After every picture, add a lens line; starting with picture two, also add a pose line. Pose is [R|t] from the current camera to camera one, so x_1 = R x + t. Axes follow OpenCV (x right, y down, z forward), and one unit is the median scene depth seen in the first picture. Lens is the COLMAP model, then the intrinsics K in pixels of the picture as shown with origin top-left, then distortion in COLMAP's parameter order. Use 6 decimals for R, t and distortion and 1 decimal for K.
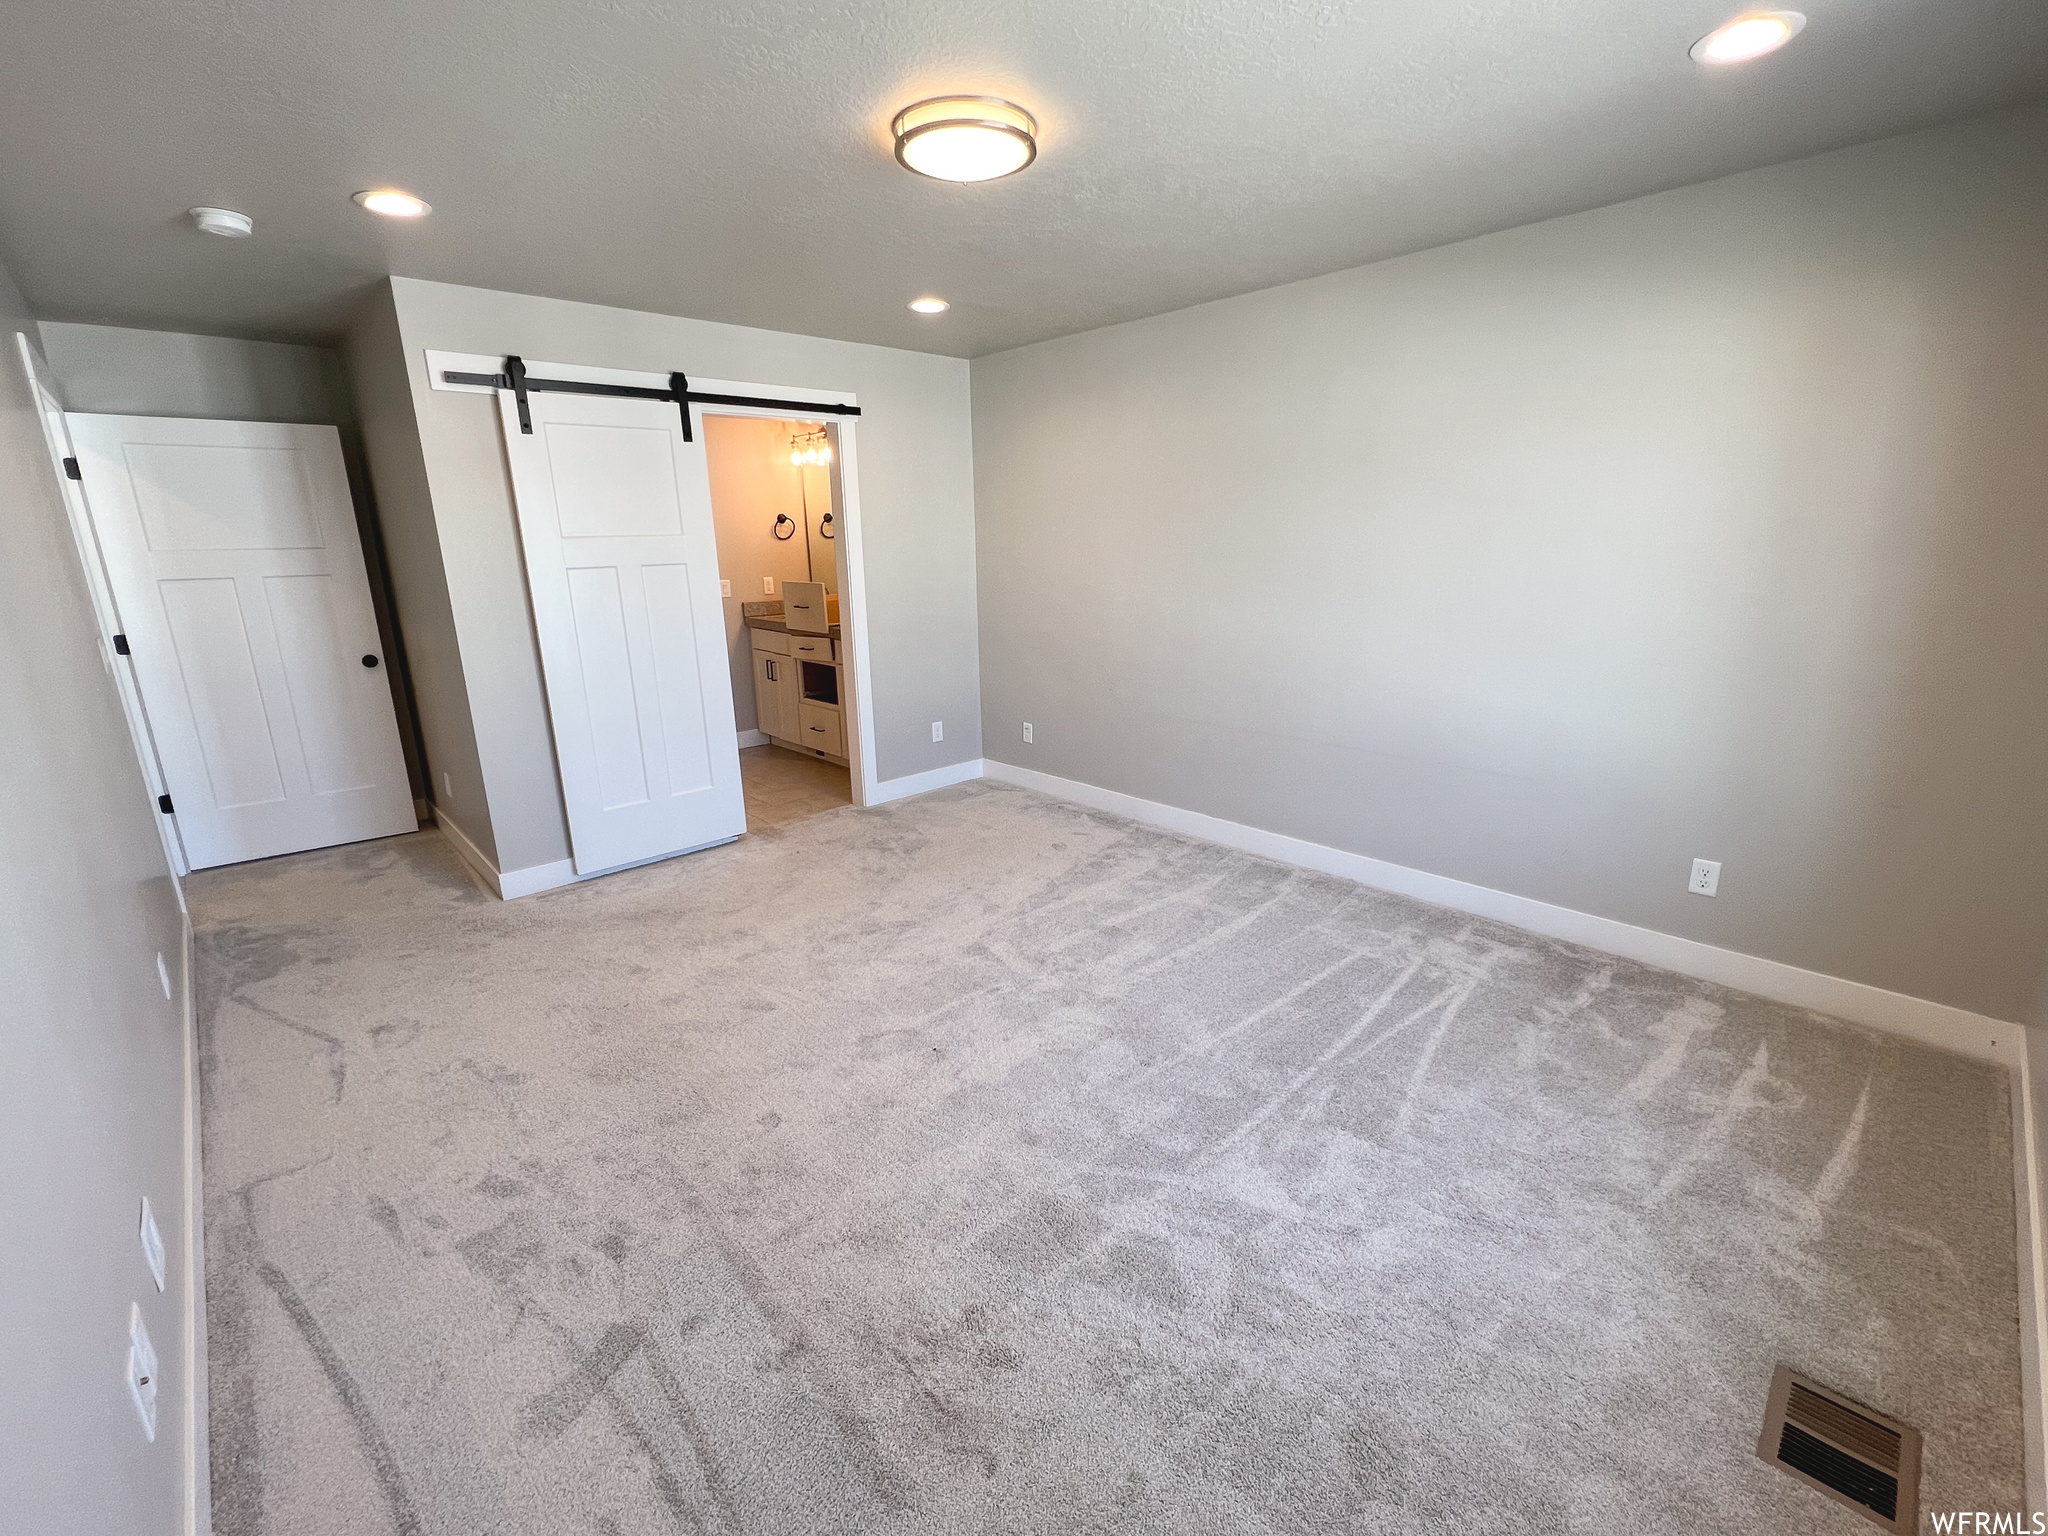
lens RADIAL K [[824.8, 0, 1026.2], [0, 824.8, 761.6], [0, 0, 1]] dist [0.000323, 0.000347]
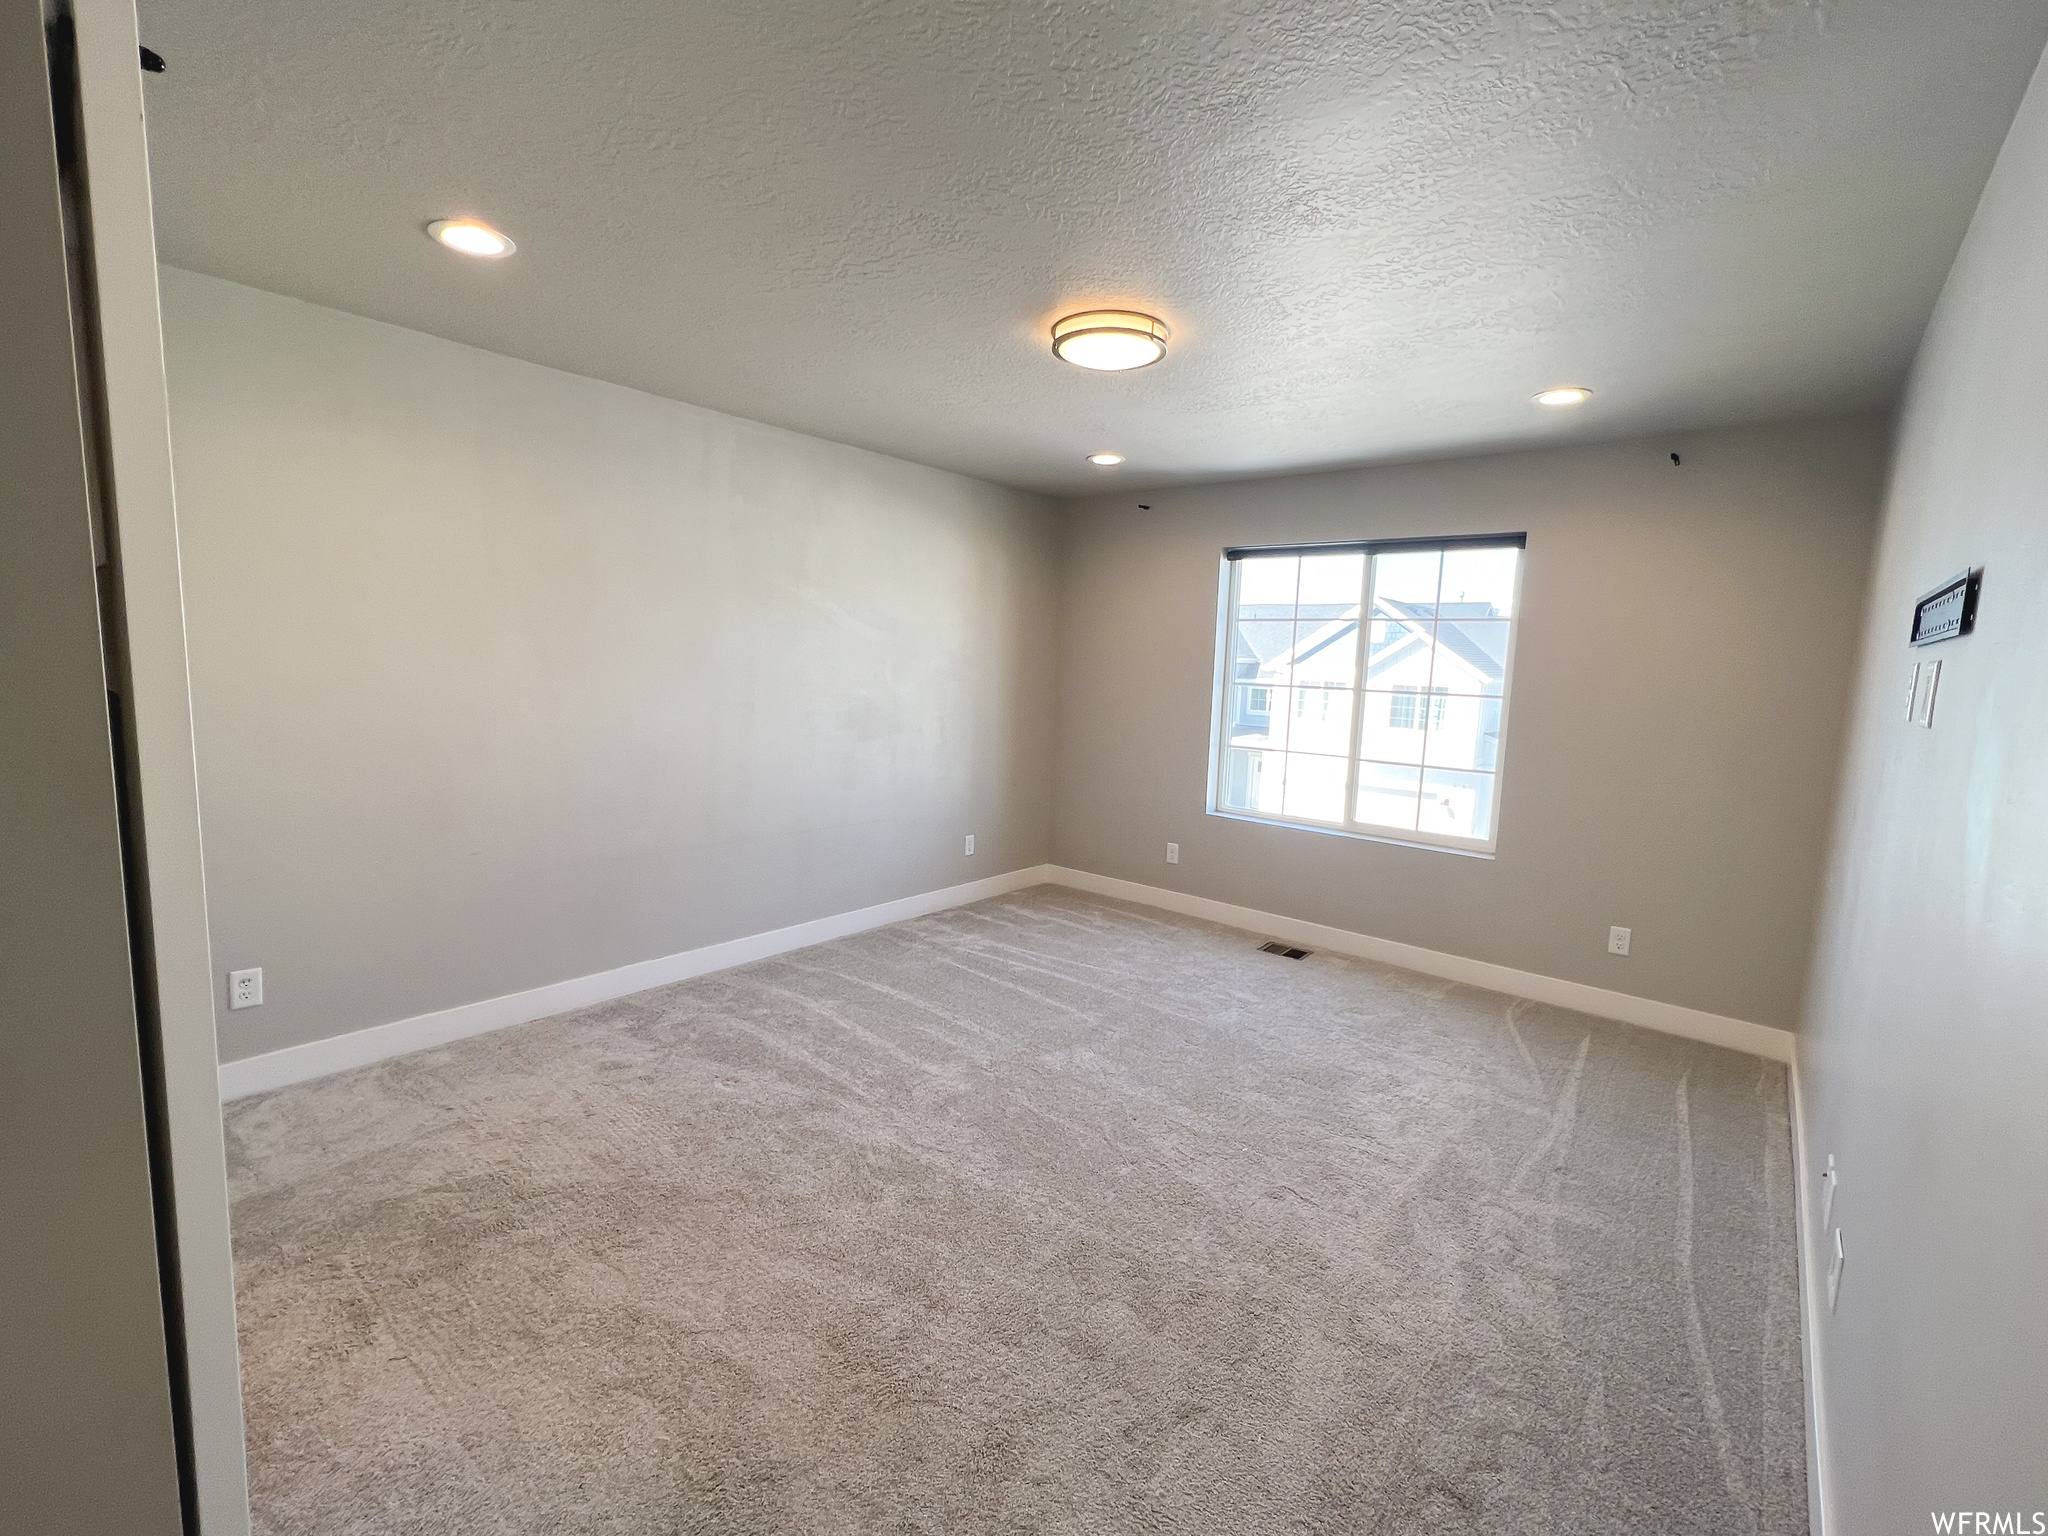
lens RADIAL K [[824.8, 0, 1026.2], [0, 824.8, 761.6], [0, 0, 1]] dist [0.000323, 0.000347]
pose [[-0.061254, -0.110375, 0.992001, -0.931407], [0.222885, 0.967258, 0.121385, -0.221958], [-0.972918, 0.228537, -0.034648, 0.887341]]
